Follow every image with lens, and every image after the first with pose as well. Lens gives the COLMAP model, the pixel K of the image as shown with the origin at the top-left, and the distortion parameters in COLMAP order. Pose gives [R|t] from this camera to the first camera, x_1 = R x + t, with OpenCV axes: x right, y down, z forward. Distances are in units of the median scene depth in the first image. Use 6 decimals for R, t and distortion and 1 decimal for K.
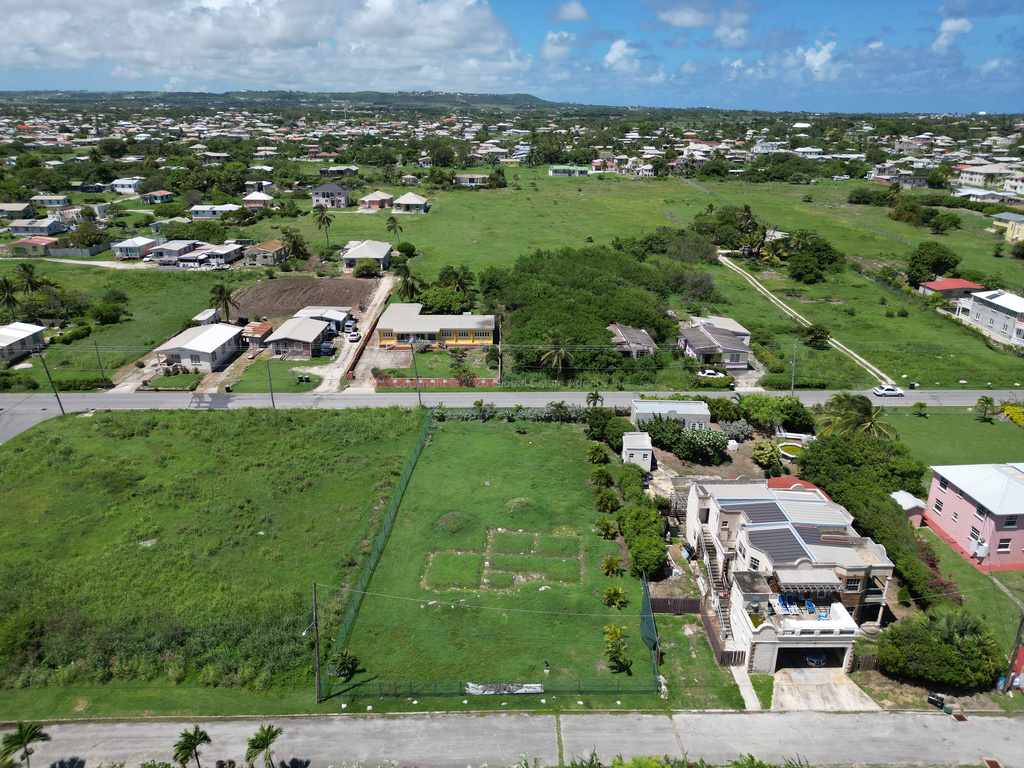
lens RADIAL K [[709.6, 0, 509.4], [0, 709.6, 390.0], [0, 0, 1]] dist [0.069668, -0.061943]
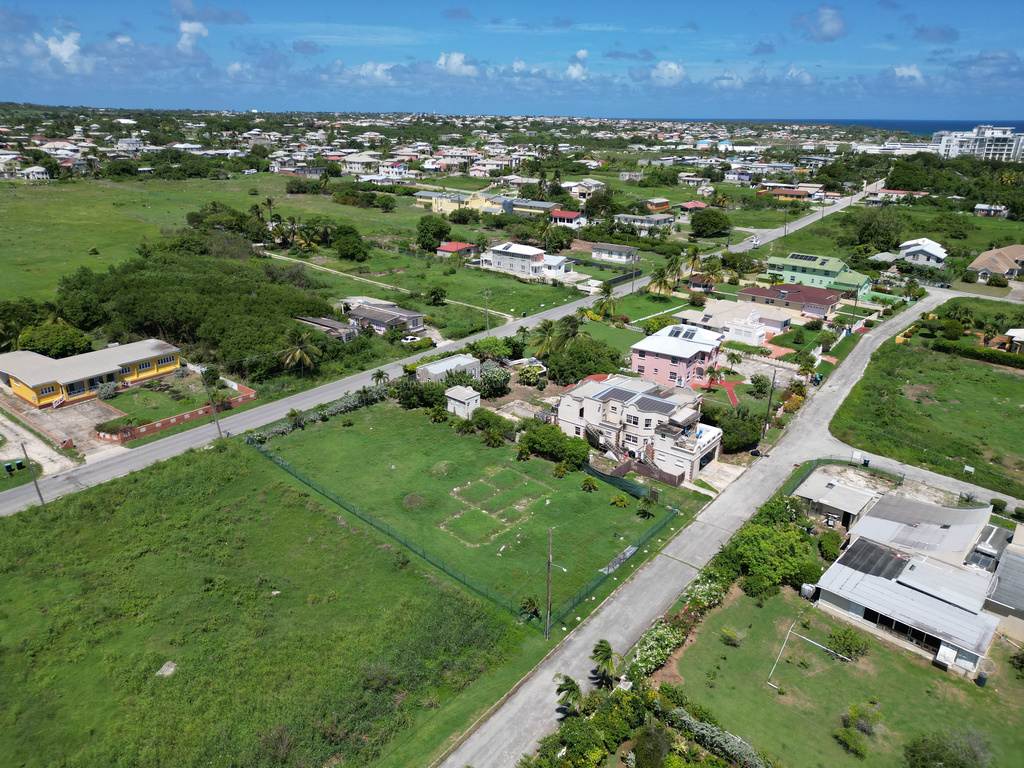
lens RADIAL K [[709.6, 0, 509.4], [0, 709.6, 390.0], [0, 0, 1]] dist [0.069668, -0.061943]
pose [[0.637910, -0.275057, 0.719315, -0.479315], [0.271343, 0.954420, 0.124324, -0.044958], [-0.720724, 0.115874, 0.683469, 0.109547]]
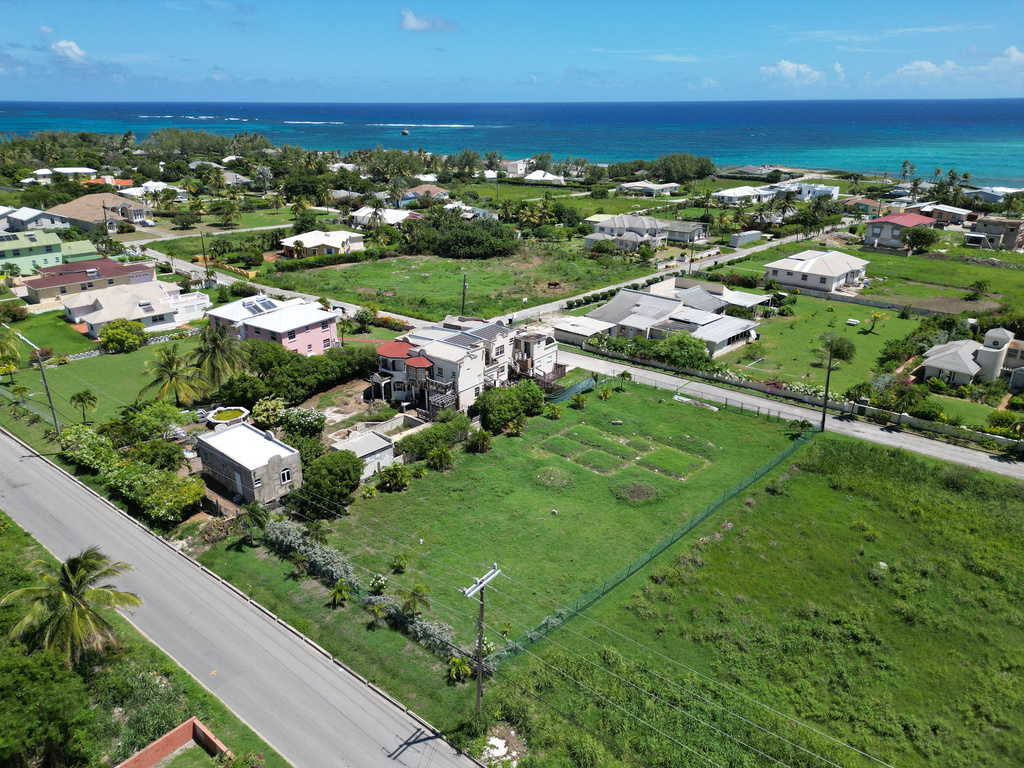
lens RADIAL K [[709.6, 0, 509.4], [0, 709.6, 390.0], [0, 0, 1]] dist [0.069668, -0.061943]
pose [[-0.765749, -0.244679, 0.594778, -0.296459], [0.231621, 0.757830, 0.609956, -0.312150], [-0.599984, 0.604836, -0.523635, 0.993264]]
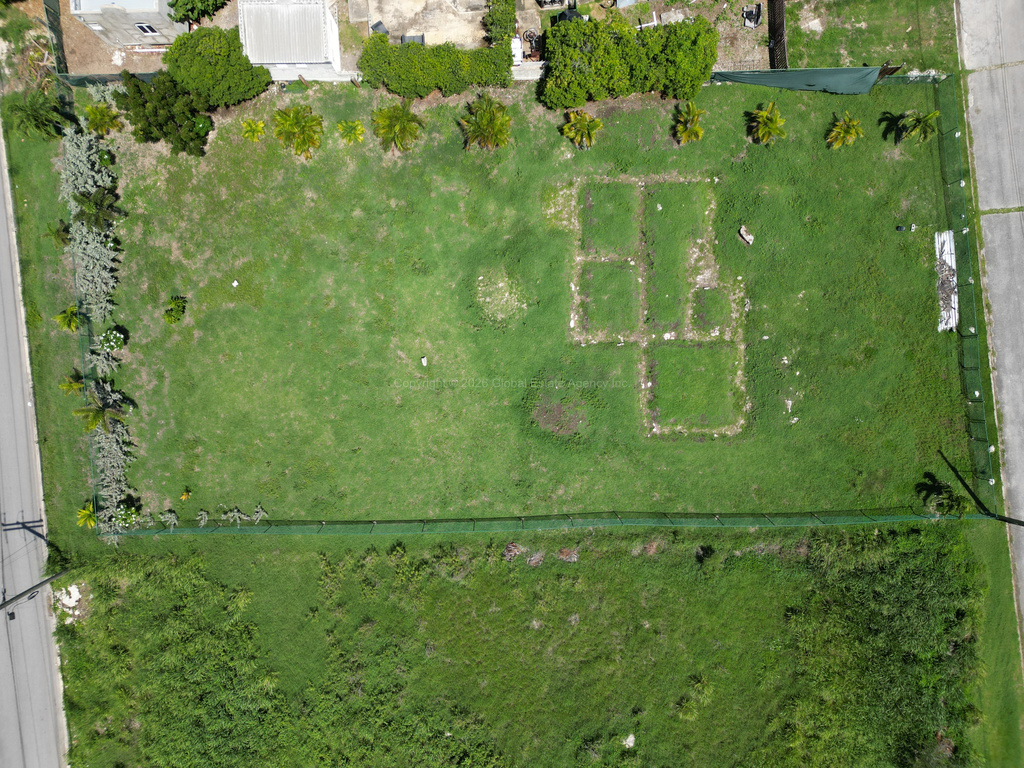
lens RADIAL K [[709.6, 0, 509.4], [0, 709.6, 390.0], [0, 0, 1]] dist [0.069668, -0.061943]
pose [[-0.077880, -0.996839, -0.015717, -0.035754], [0.366703, -0.043303, 0.929330, -0.233527], [-0.927072, 0.066613, 0.368917, 0.565758]]
